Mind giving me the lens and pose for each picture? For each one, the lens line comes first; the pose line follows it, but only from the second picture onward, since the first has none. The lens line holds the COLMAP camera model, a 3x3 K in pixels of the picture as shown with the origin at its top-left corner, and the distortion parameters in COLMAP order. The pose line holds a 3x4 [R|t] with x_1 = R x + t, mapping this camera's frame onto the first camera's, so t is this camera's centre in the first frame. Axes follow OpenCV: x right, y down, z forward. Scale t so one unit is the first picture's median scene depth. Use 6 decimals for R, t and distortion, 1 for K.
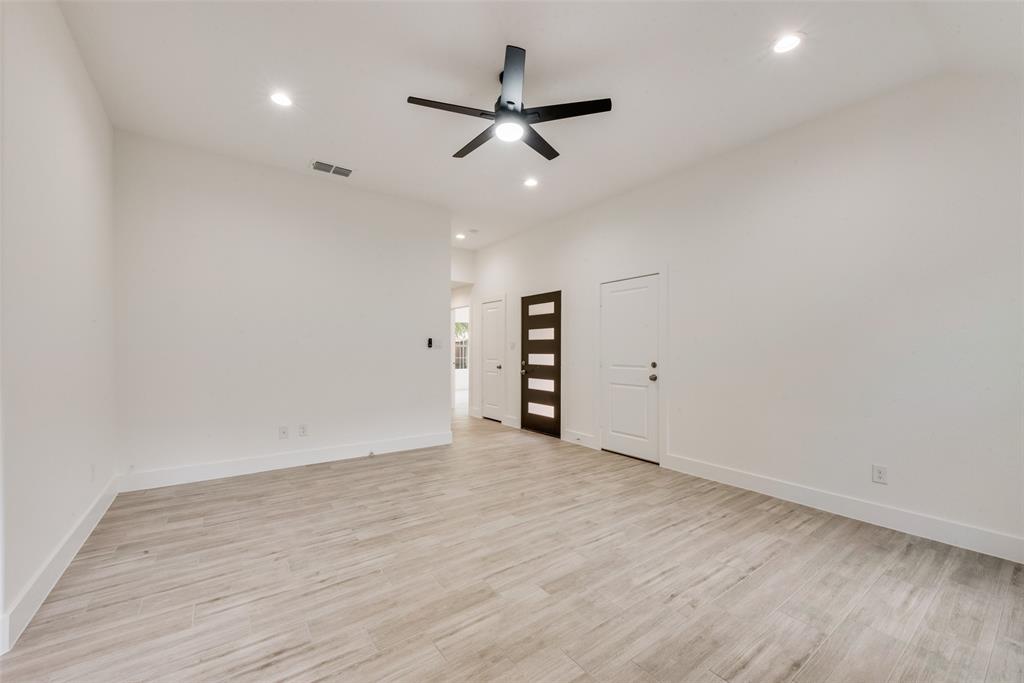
lens RADIAL K [[404.4, 0, 508.9], [0, 404.4, 348.5], [0, 0, 1]] dist [0.014755, -0.001070]
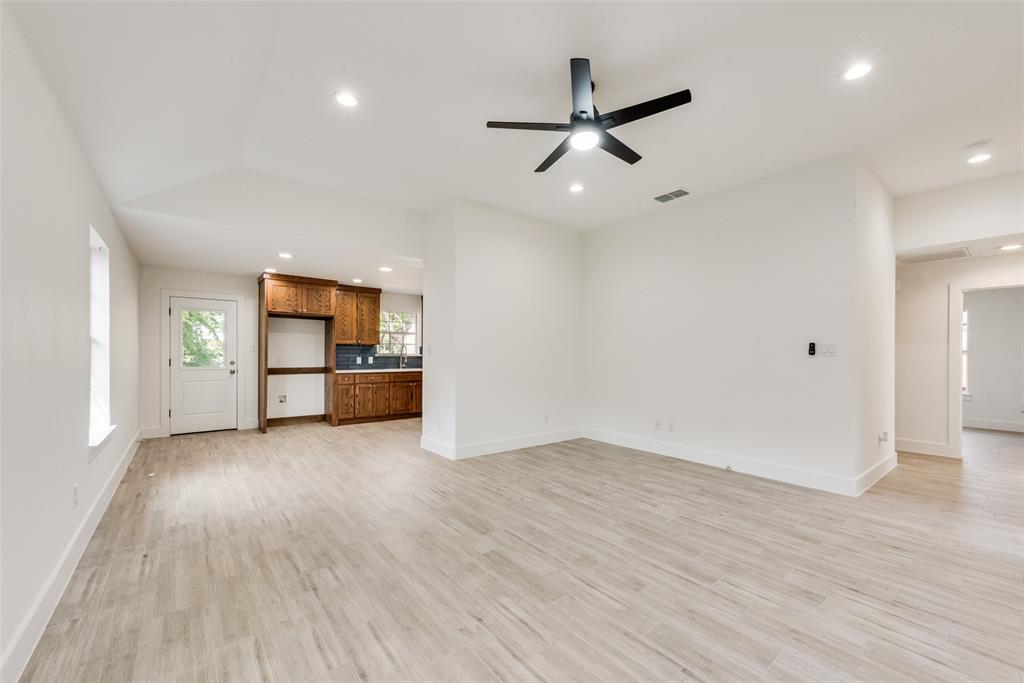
lens RADIAL K [[404.4, 0, 510.2], [0, 404.4, 354.5], [0, 0, 1]] dist [0.014755, -0.001070]
pose [[0.046423, -0.005378, -0.998907, 0.869433], [-0.007388, 0.999956, -0.005727, 0.007671], [0.998895, 0.007646, 0.046381, 0.668356]]
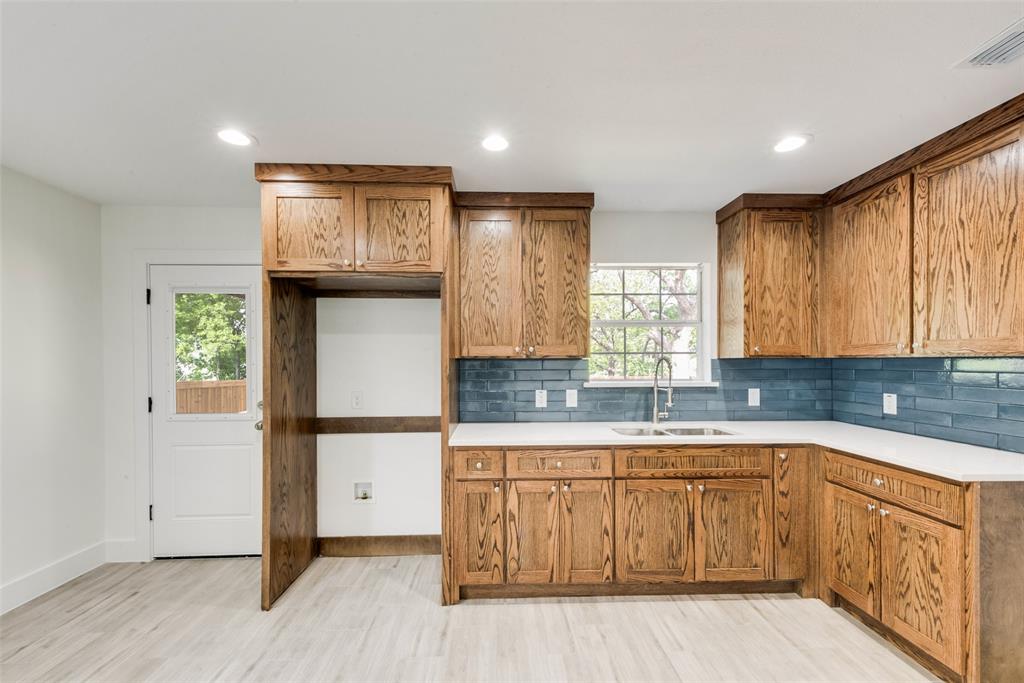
lens RADIAL K [[427.1, 0, 506.5], [0, 427.1, 365.0], [0, 0, 1]] dist [0.016728, -0.000586]
pose [[-0.558196, 0.004916, -0.829694, -0.858578], [-0.001574, 0.999974, 0.006984, -0.051578], [0.829707, 0.005204, -0.558174, 0.329364]]
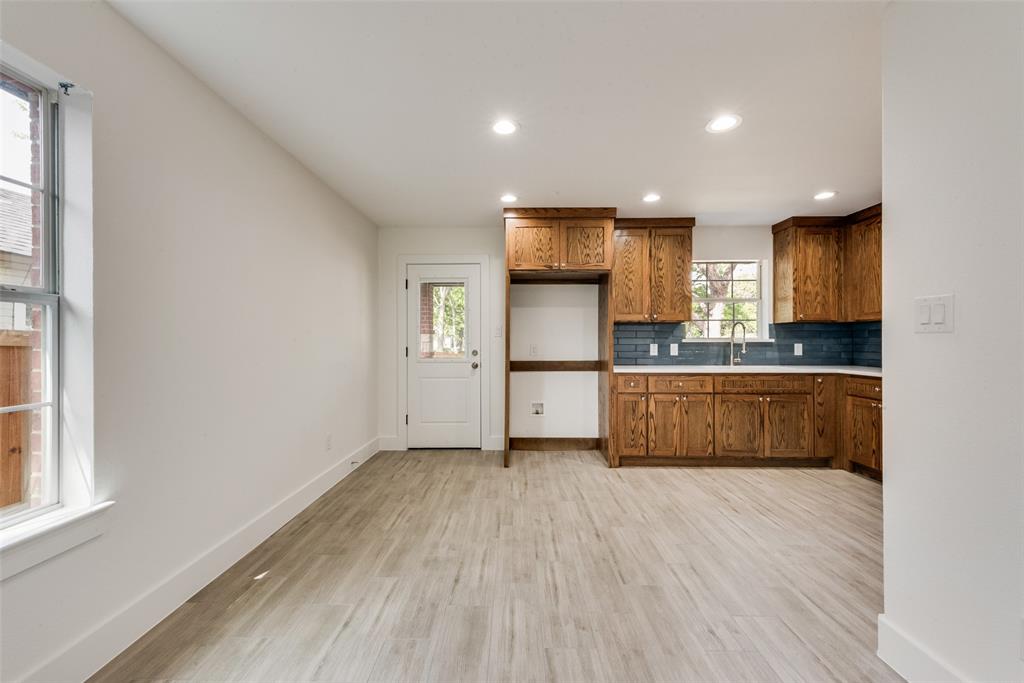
lens RADIAL K [[427.1, 0, 504.9], [0, 427.1, 341.3], [0, 0, 1]] dist [0.016728, -0.000586]
pose [[-0.594187, -0.003602, -0.804319, -0.170019], [-0.004038, 0.999991, -0.001495, 0.010784], [0.804317, 0.002359, -0.594196, 0.317468]]
